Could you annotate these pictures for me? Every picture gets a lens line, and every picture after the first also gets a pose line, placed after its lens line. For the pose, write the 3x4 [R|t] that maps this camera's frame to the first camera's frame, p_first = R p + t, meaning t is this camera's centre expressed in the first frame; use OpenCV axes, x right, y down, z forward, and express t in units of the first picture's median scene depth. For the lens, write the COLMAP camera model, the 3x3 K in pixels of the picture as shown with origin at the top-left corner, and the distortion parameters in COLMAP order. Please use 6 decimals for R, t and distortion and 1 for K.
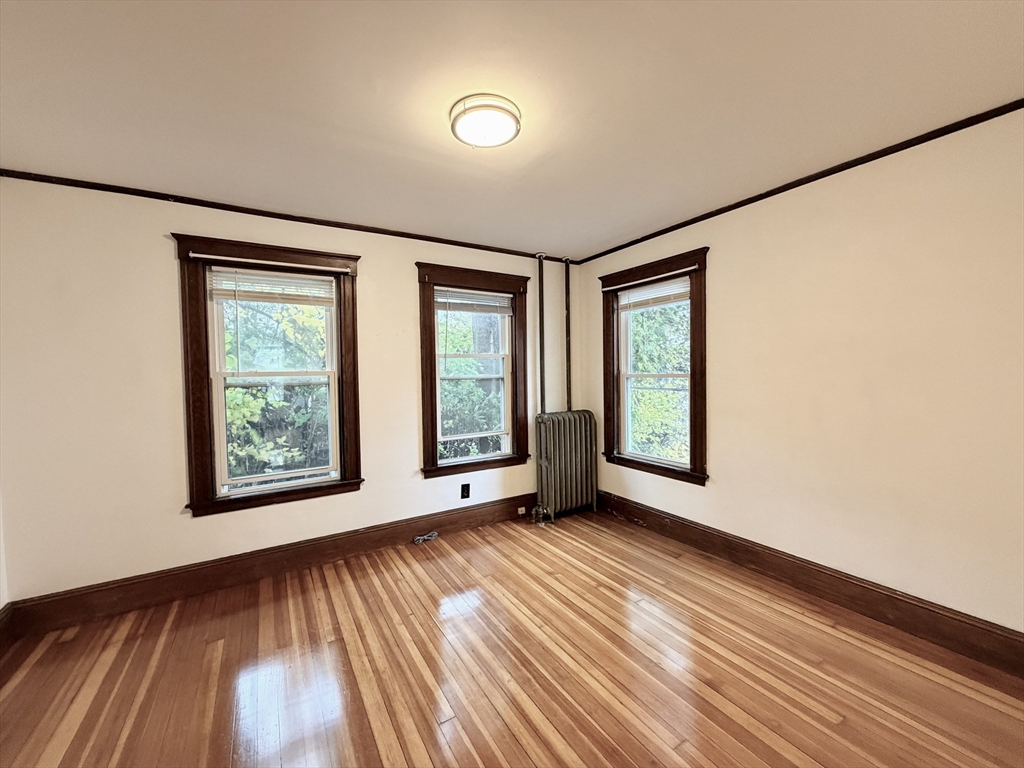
lens RADIAL K [[407.5, 0, 507.7], [0, 407.5, 383.8], [0, 0, 1]] dist [-0.001239, -0.000517]
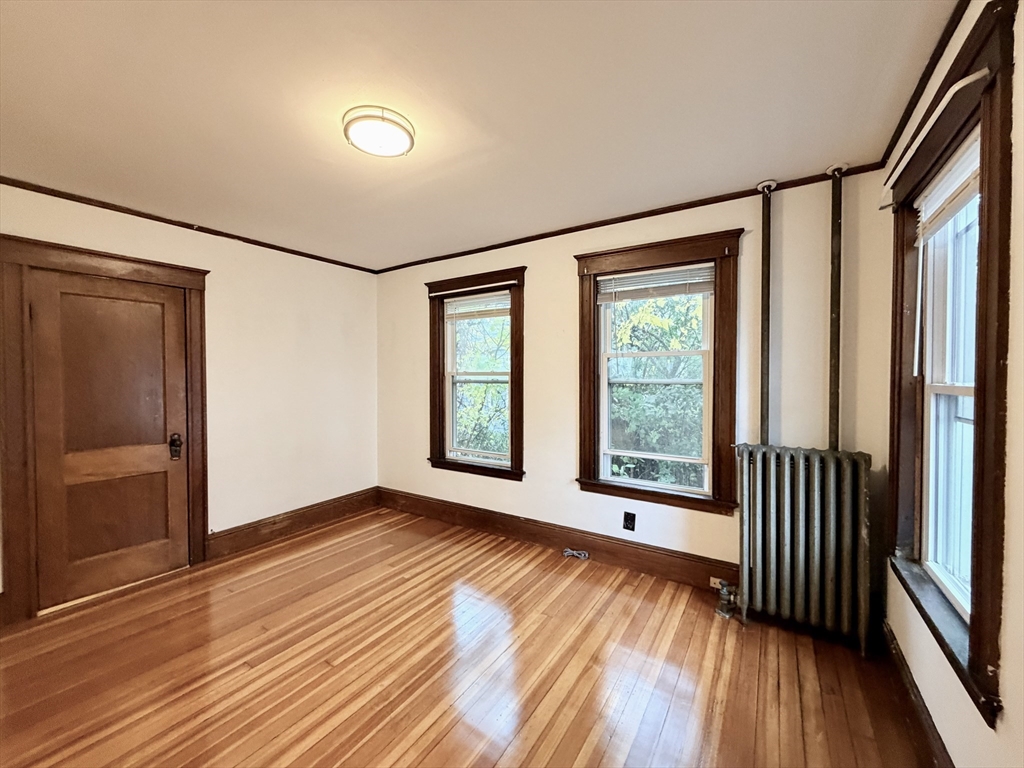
lens RADIAL K [[407.5, 0, 507.7], [0, 407.5, 383.8], [0, 0, 1]] dist [-0.001239, -0.000517]
pose [[0.432654, 0.037386, -0.900785, 0.609521], [-0.034596, 0.999092, 0.024849, -0.026713], [0.900896, 0.020413, 0.433555, 0.502173]]
